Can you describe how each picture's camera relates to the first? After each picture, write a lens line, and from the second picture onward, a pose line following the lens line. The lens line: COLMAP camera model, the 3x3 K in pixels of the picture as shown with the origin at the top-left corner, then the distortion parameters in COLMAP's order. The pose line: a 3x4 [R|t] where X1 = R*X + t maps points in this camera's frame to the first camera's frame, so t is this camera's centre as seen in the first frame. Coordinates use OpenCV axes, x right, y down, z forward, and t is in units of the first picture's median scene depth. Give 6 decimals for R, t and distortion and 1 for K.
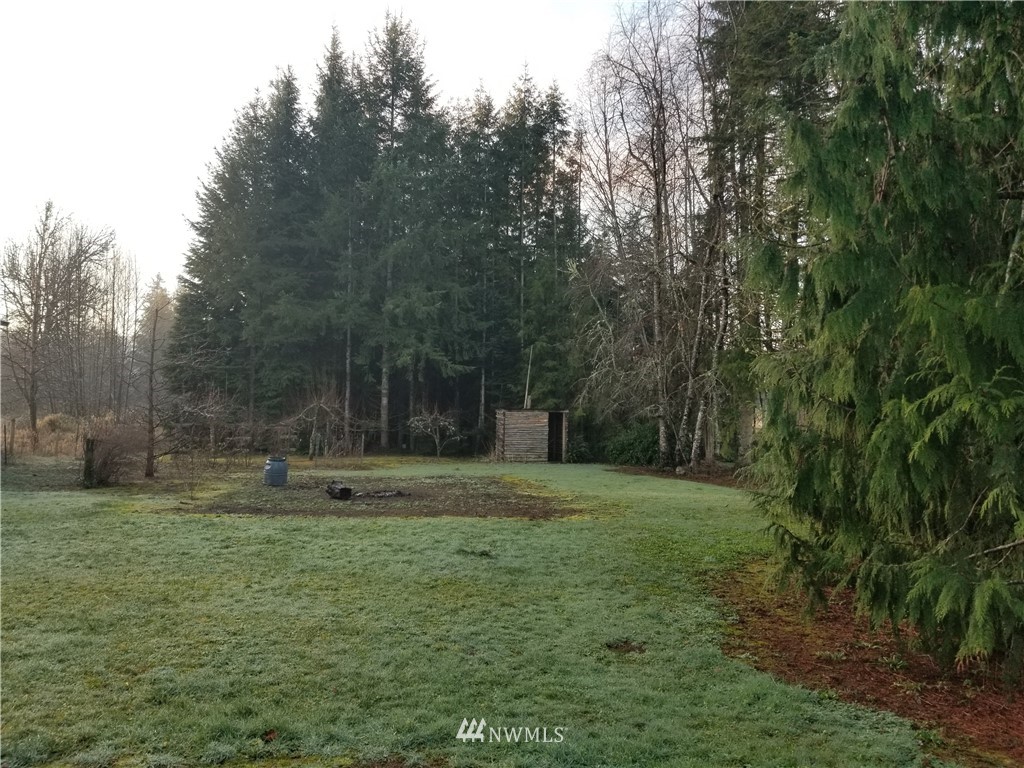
lens RADIAL K [[794.5, 0, 509.8], [0, 794.5, 384.4], [0, 0, 1]] dist [0.070507, -0.119583]
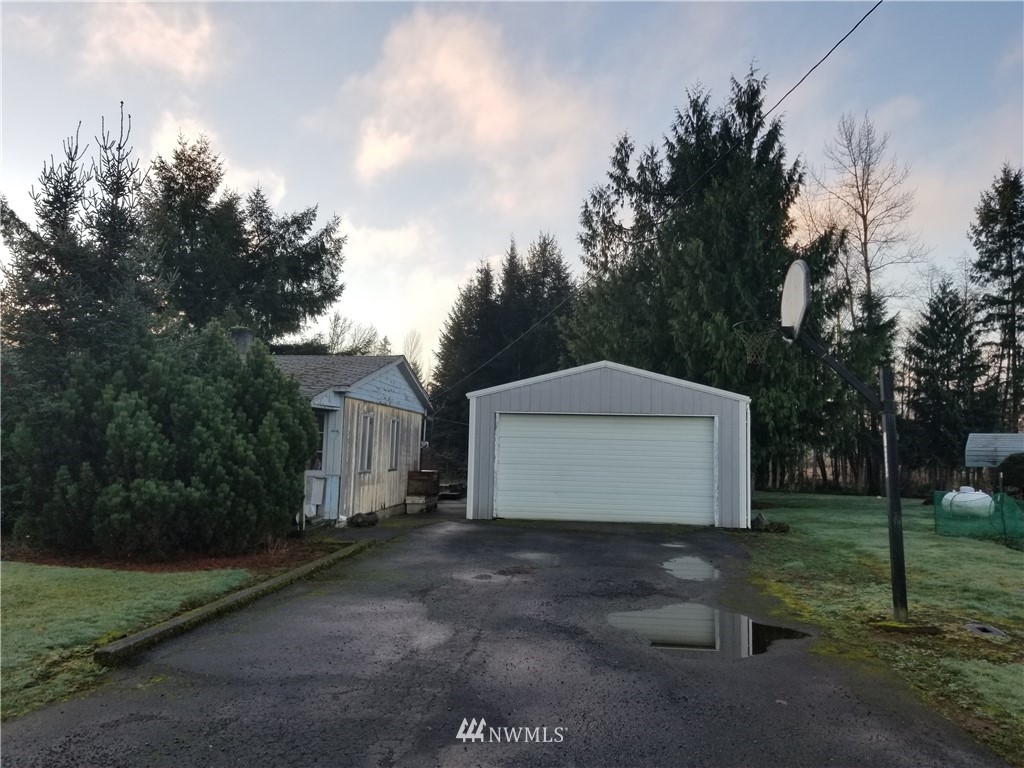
lens RADIAL K [[796.3, 0, 513.3], [0, 796.3, 391.5], [0, 0, 1]] dist [0.066302, -0.115641]
pose [[0.969131, -0.013149, -0.246195, 0.220420], [-0.000412, 0.998489, -0.054950, -0.016918], [0.246546, 0.053355, 0.967661, -0.710324]]
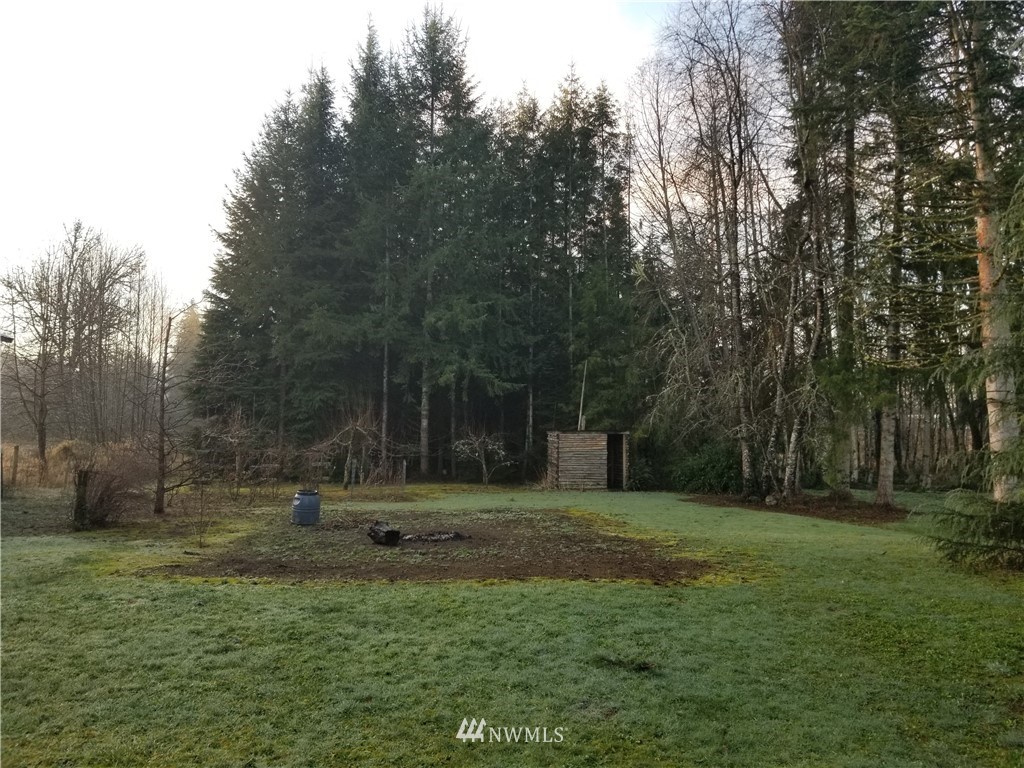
lens RADIAL K [[769.9, 0, 514.5], [0, 769.9, 373.2], [0, 0, 1]] dist [0.076533, -0.116335]
pose [[0.999660, -0.009255, -0.024382, -0.032249], [0.008155, 0.998962, -0.044811, 0.004275], [0.024771, 0.044597, 0.998698, 0.113577]]
